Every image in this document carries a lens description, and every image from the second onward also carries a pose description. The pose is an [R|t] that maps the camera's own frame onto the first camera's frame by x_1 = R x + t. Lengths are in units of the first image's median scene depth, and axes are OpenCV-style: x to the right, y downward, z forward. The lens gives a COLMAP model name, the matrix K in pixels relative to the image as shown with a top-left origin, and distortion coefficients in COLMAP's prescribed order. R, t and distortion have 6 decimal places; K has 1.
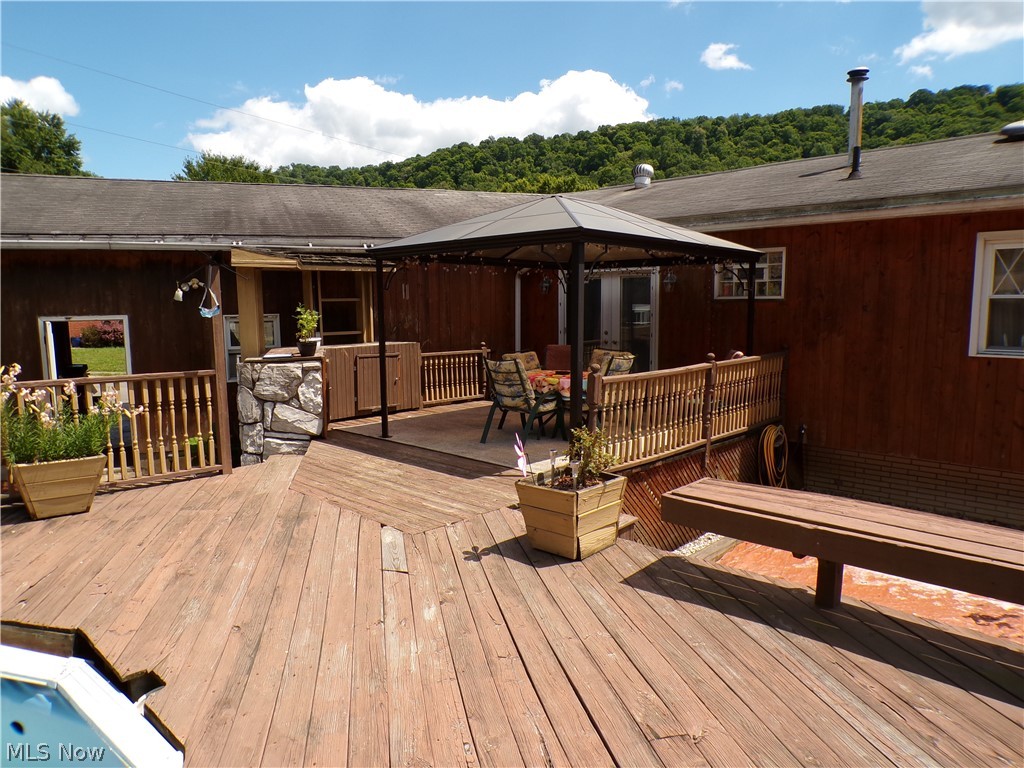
lens RADIAL K [[693.0, 0, 513.6], [0, 693.0, 382.6], [0, 0, 1]] dist [-0.052330, 0.030719]
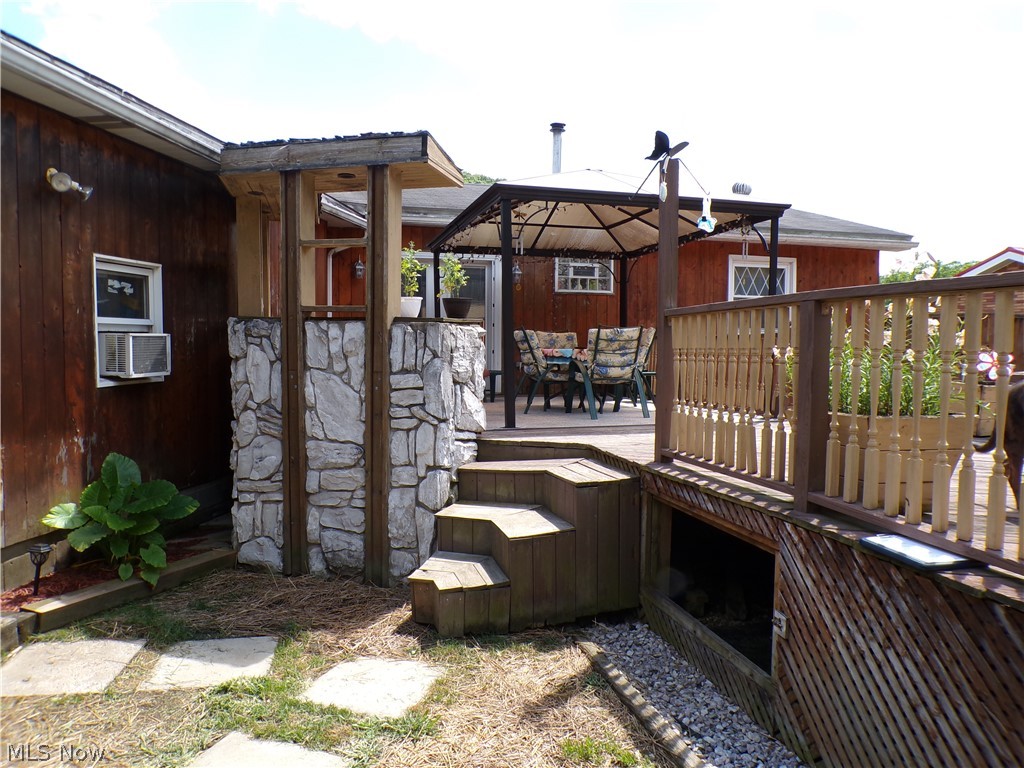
lens RADIAL K [[693.0, 0, 504.8], [0, 693.0, 383.3], [0, 0, 1]] dist [-0.052330, 0.030719]
pose [[0.513194, -0.038953, 0.857388, -0.827534], [0.090314, 0.995874, -0.008813, 0.034294], [-0.853507, 0.081957, 0.514595, 0.583420]]
